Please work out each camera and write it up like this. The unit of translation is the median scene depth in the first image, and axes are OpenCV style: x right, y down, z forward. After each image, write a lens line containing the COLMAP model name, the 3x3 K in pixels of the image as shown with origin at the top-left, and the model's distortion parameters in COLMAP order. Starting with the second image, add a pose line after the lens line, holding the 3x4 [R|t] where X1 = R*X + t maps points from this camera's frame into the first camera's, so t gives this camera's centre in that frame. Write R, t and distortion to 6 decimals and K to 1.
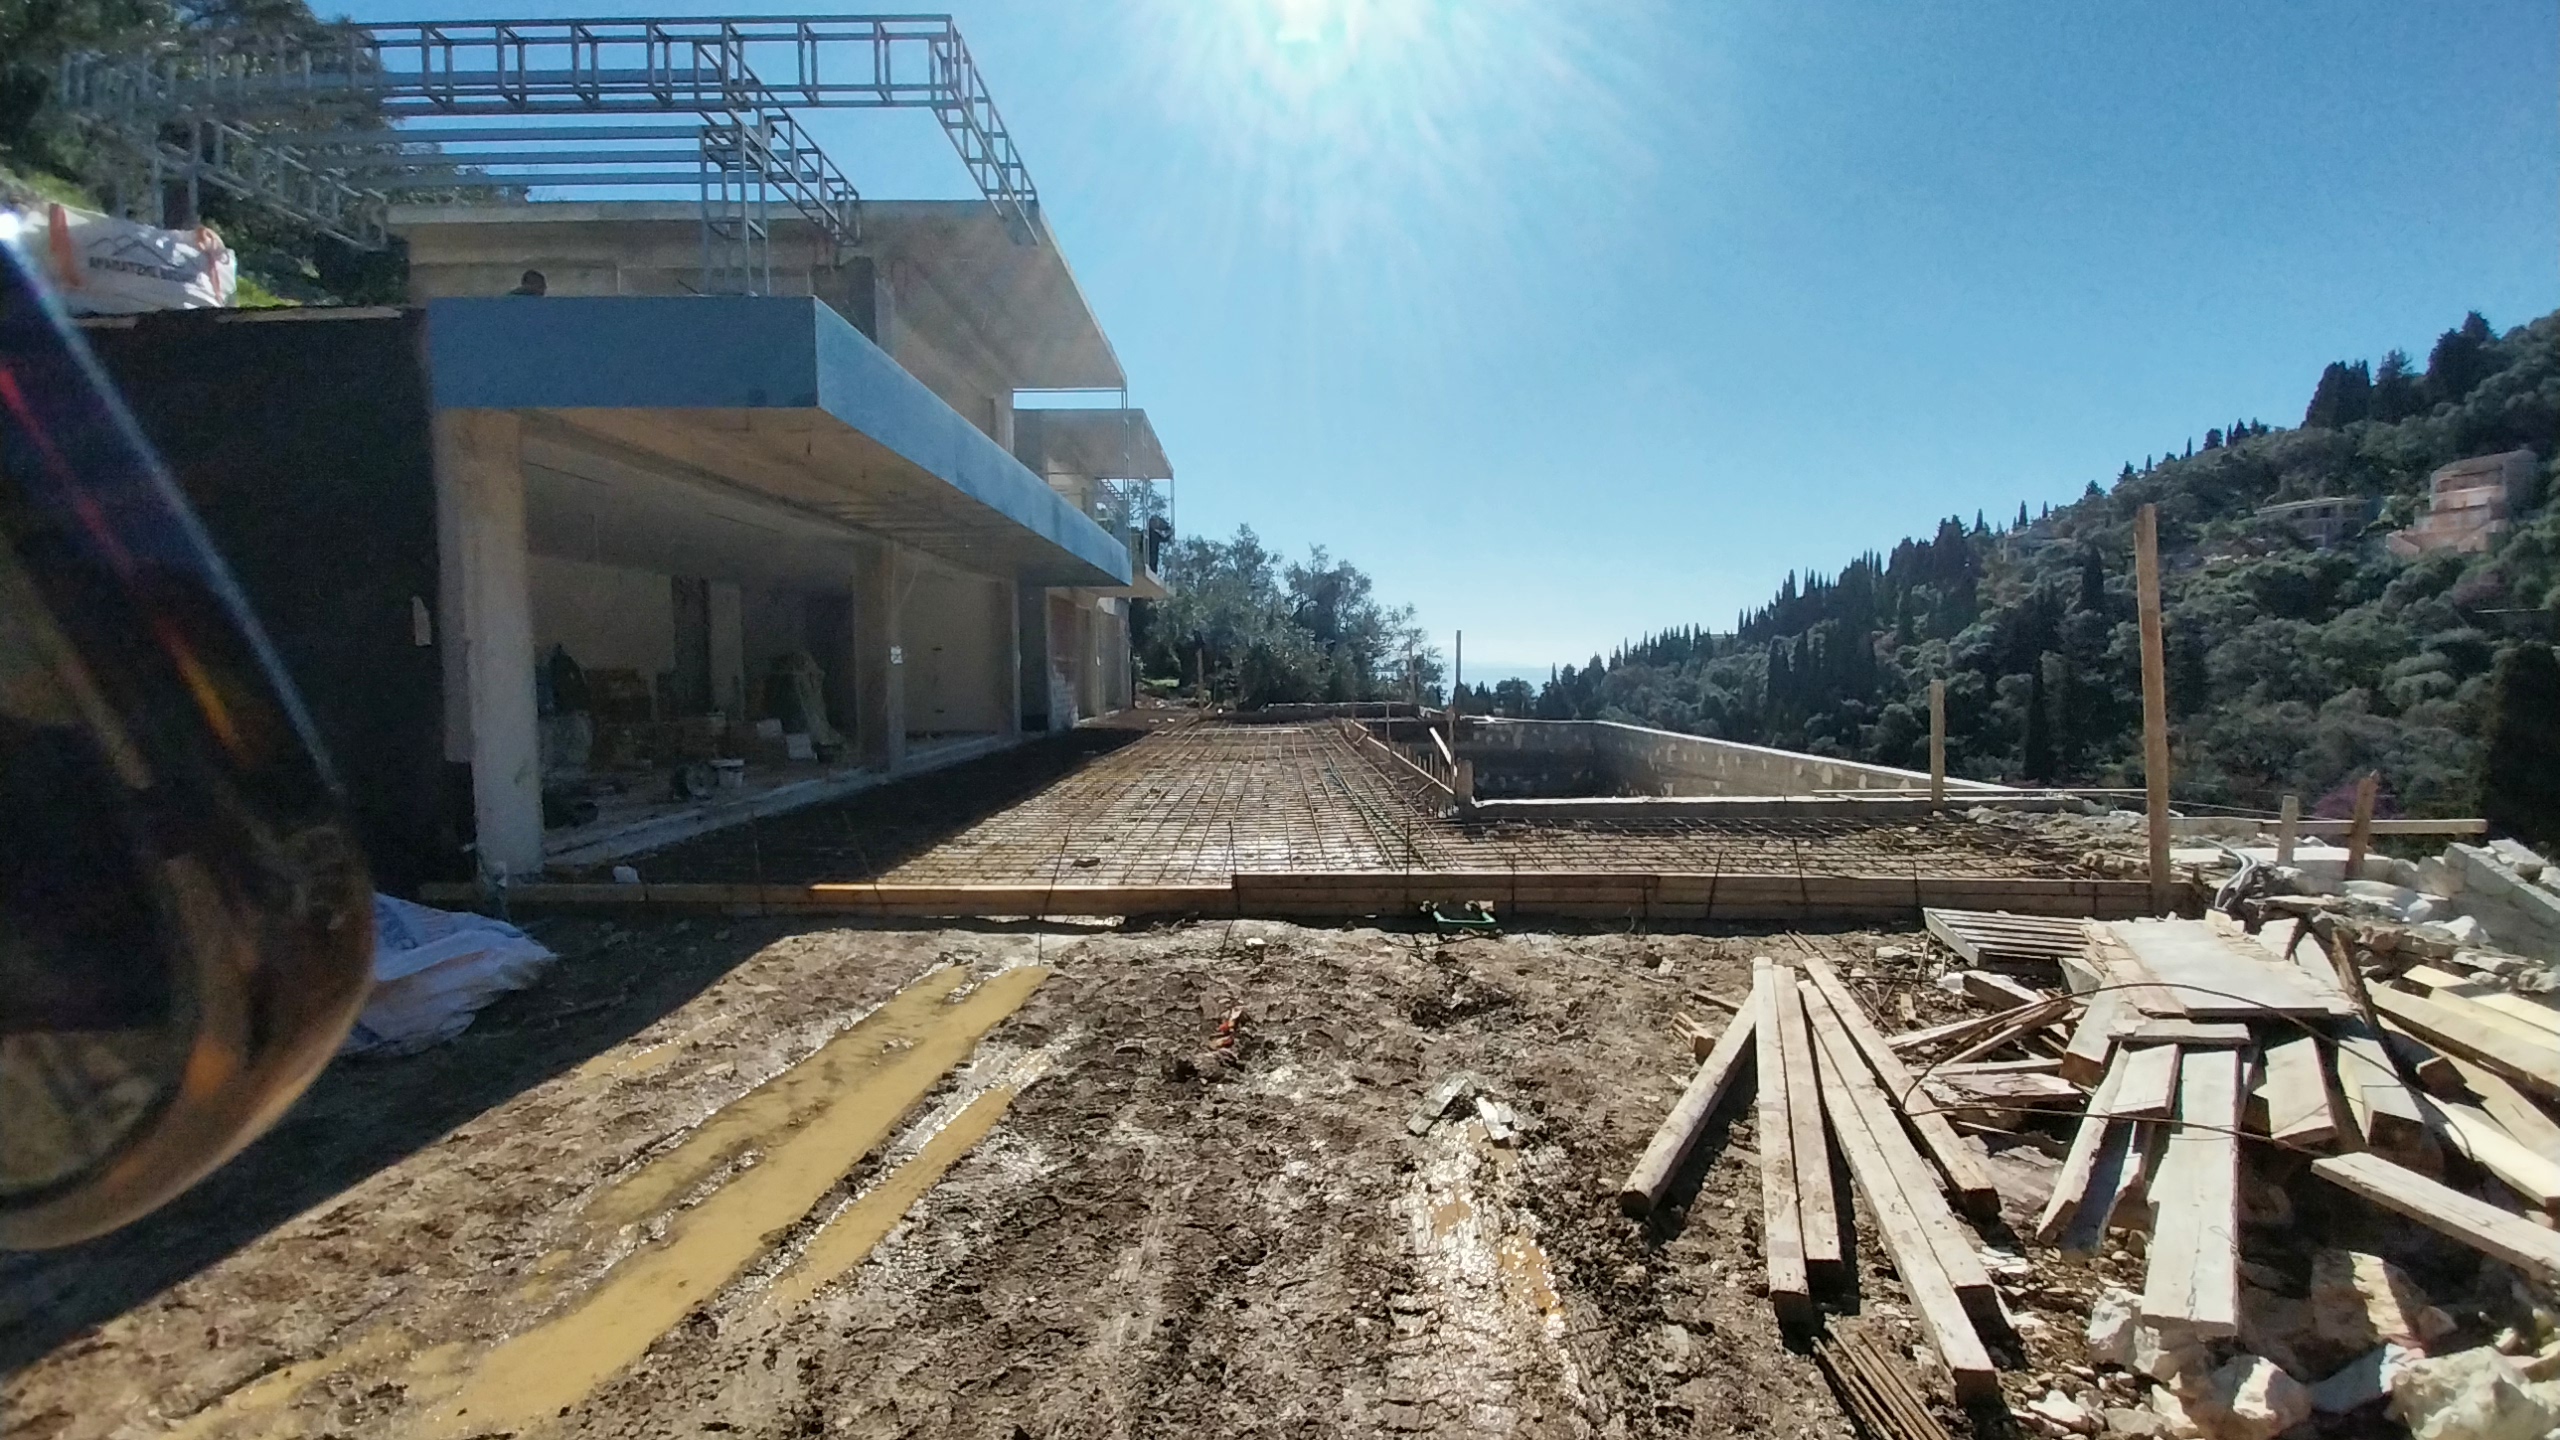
lens RADIAL K [[981.3, 0, 1280.0], [0, 981.3, 720.0], [0, 0, 1]] dist [0.014041, -0.012597]
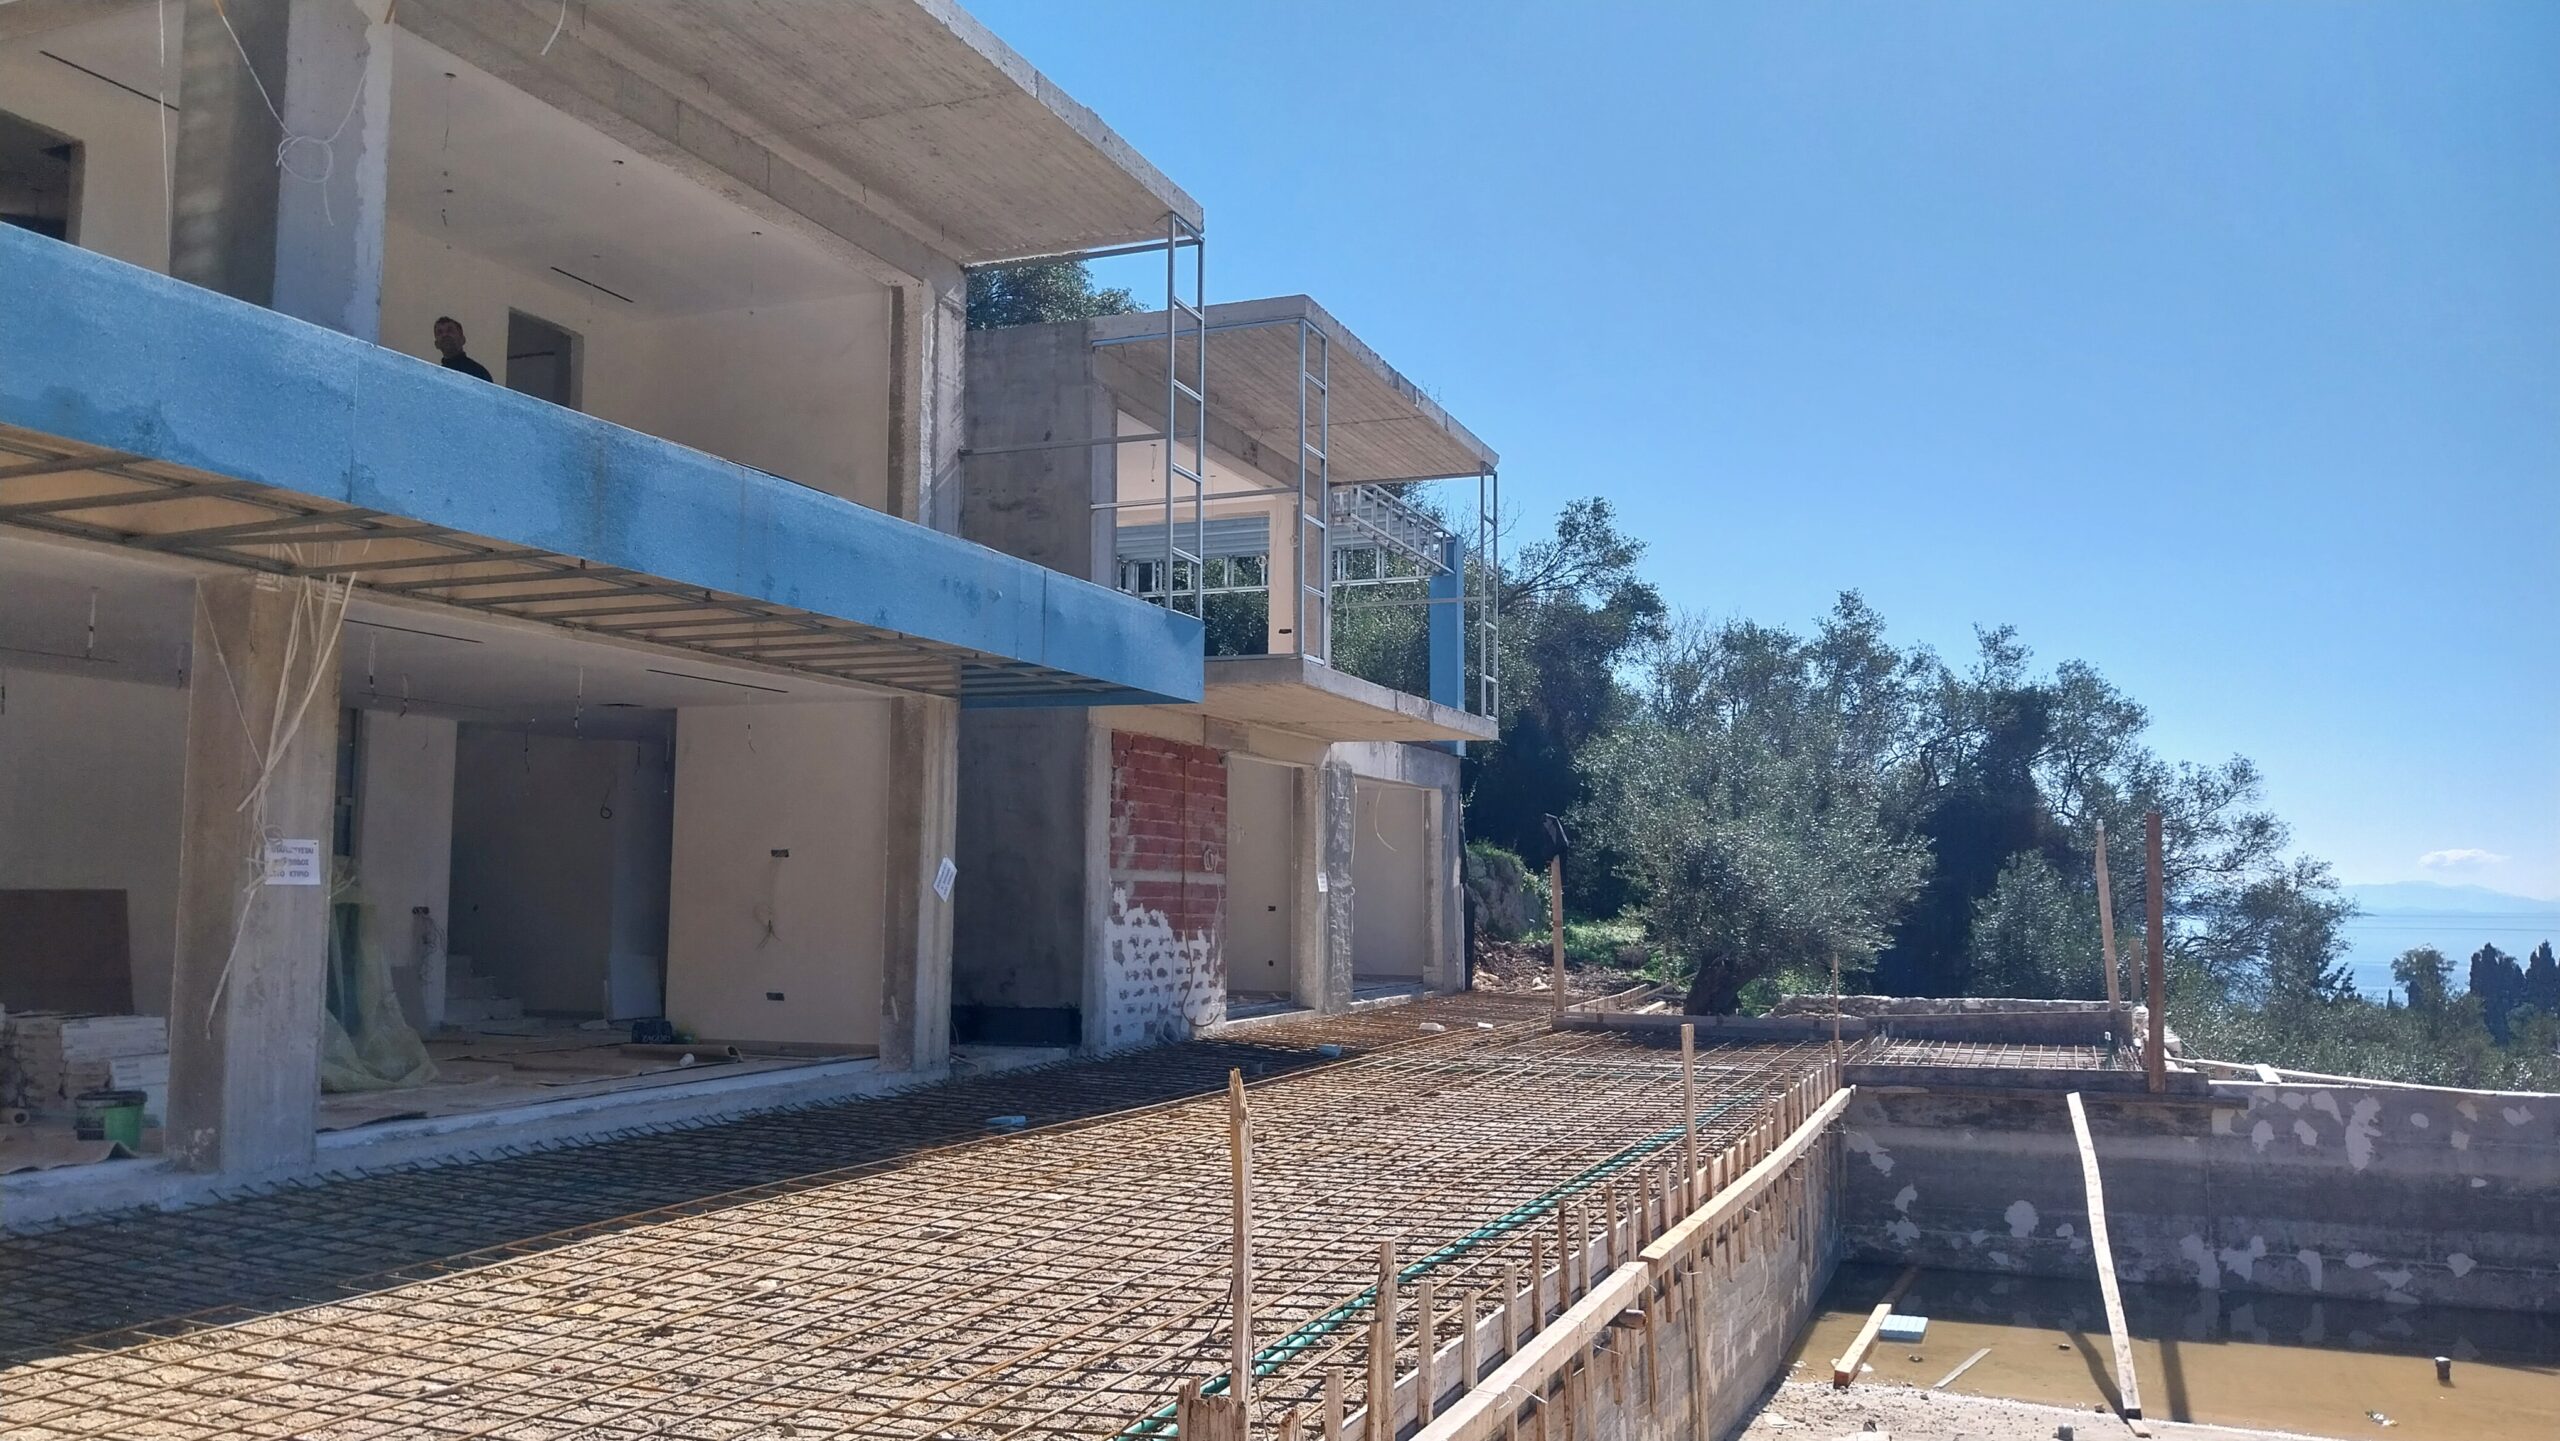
lens RADIAL K [[1844.5, 0, 1280.0], [0, 1844.5, 720.5], [0, 0, 1]] dist [0.001356, -0.001134]
pose [[0.914251, -0.019635, -0.404672, 0.074957], [-0.039981, 0.989577, -0.138342, -0.009390], [0.403170, 0.142658, 0.903937, 0.120972]]
